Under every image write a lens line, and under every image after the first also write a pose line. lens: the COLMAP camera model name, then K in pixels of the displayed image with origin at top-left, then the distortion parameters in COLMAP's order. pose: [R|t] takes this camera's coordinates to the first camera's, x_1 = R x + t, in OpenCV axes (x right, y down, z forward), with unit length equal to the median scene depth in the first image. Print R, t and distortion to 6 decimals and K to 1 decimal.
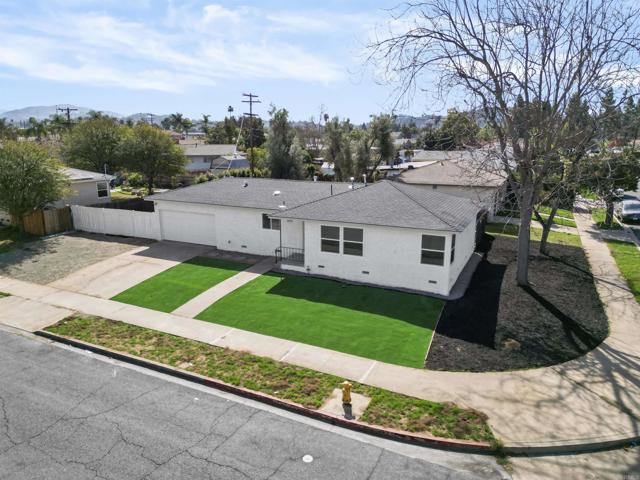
lens RADIAL K [[447.2, 0, 317.2], [0, 447.2, 240.0], [0, 0, 1]] dist [0.087782, -0.090918]
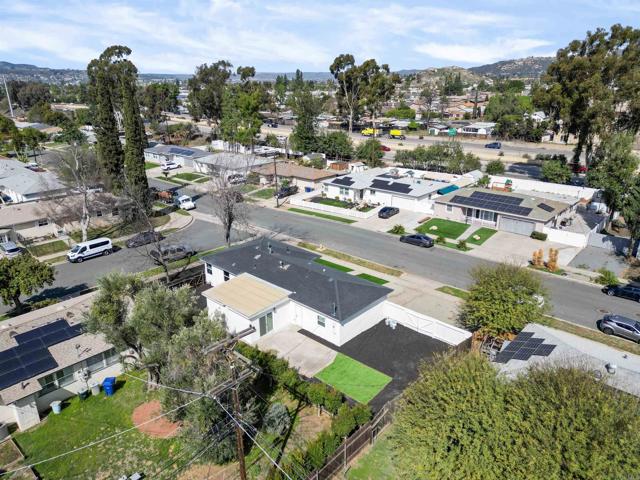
lens RADIAL K [[447.2, 0, 317.2], [0, 447.2, 240.0], [0, 0, 1]] dist [0.087782, -0.090918]
pose [[-0.956732, -0.088534, 0.277175, -0.751030], [0.076955, 0.841675, 0.534473, -1.406510], [-0.280610, 0.532677, -0.798444, 2.978523]]
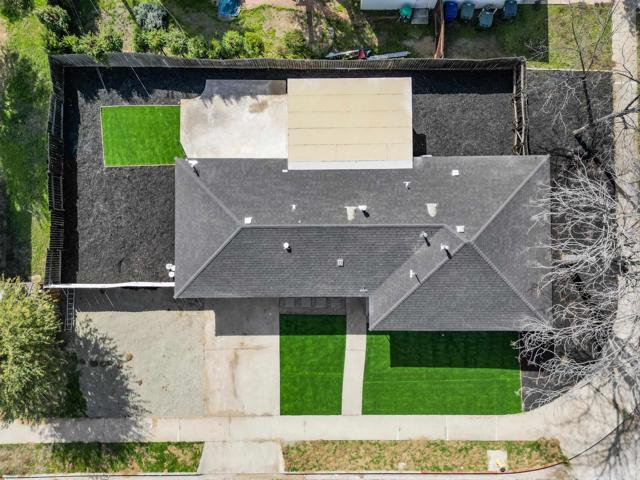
lens RADIAL K [[447.2, 0, 317.2], [0, 447.2, 240.0], [0, 0, 1]] dist [0.087782, -0.090918]
pose [[0.896029, -0.443875, 0.010349, -0.157831], [0.106332, 0.237162, 0.965633, -1.264836], [-0.431075, -0.864135, 0.259702, 1.075927]]
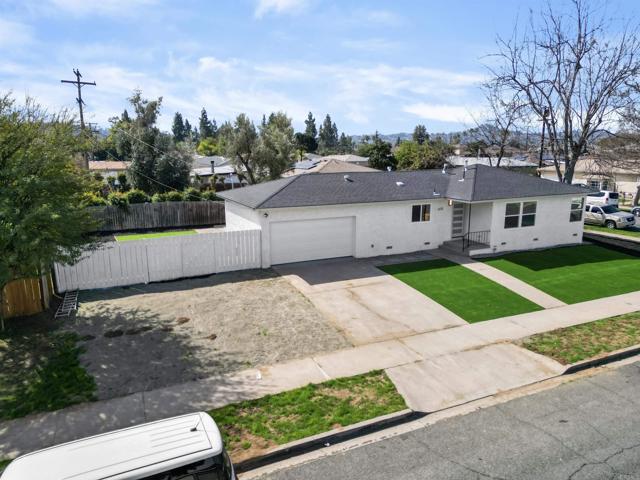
lens RADIAL K [[447.2, 0, 317.2], [0, 447.2, 240.0], [0, 0, 1]] dist [0.087782, -0.090918]
pose [[0.625428, -0.151147, 0.765503, -1.190081], [0.180327, 0.982499, 0.046663, -0.085366], [-0.759159, 0.108856, 0.641738, 0.715988]]
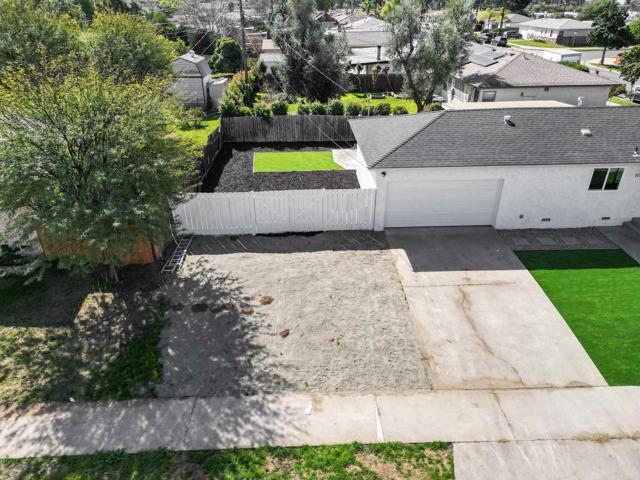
lens RADIAL K [[447.2, 0, 317.2], [0, 447.2, 240.0], [0, 0, 1]] dist [0.087782, -0.090918]
pose [[0.880293, -0.224251, 0.418087, -0.991107], [0.113063, 0.955008, 0.274185, -0.238372], [-0.460762, -0.194093, 0.866041, 0.731868]]
